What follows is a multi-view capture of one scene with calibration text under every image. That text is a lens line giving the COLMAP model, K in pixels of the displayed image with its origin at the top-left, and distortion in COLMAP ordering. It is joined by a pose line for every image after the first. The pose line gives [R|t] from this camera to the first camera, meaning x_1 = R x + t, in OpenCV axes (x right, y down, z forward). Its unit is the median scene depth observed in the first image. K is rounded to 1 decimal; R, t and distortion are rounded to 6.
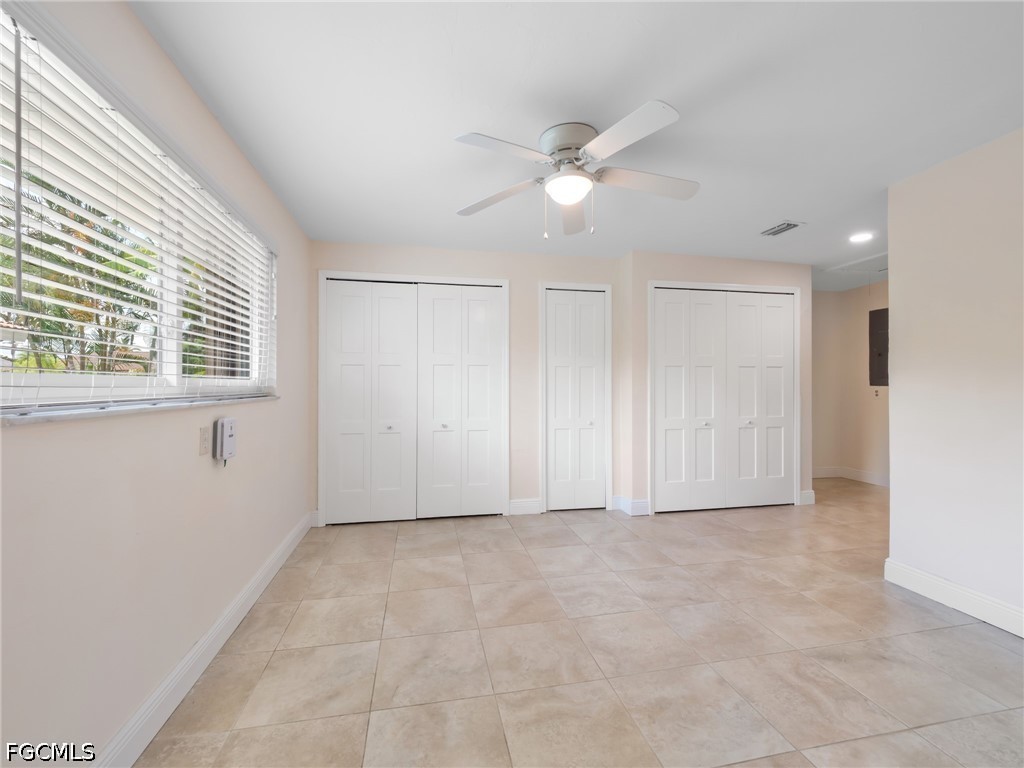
lens RADIAL K [[437.8, 0, 506.1], [0, 437.8, 382.4], [0, 0, 1]] dist [-0.001464, -0.000324]
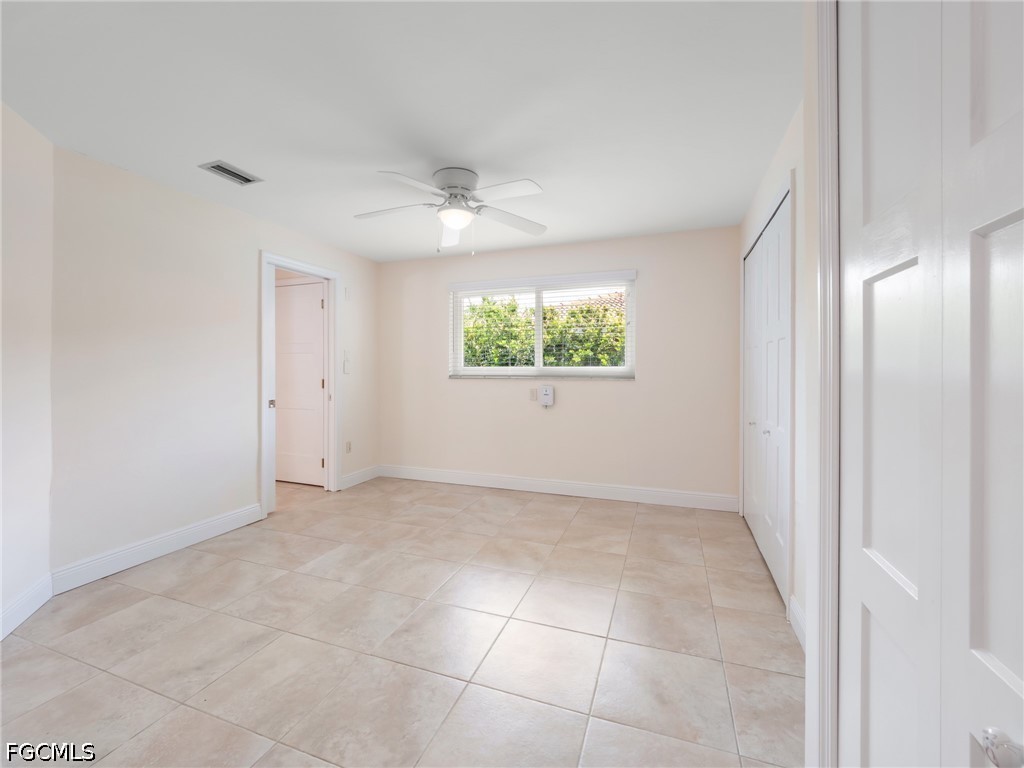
lens RADIAL K [[437.8, 0, 506.1], [0, 437.8, 382.4], [0, 0, 1]] dist [-0.001464, -0.000324]
pose [[-0.526384, 0.028031, -0.849785, 1.257235], [-0.002116, 0.999410, 0.034277, -0.002672], [0.850244, 0.019841, -0.526015, 1.972524]]
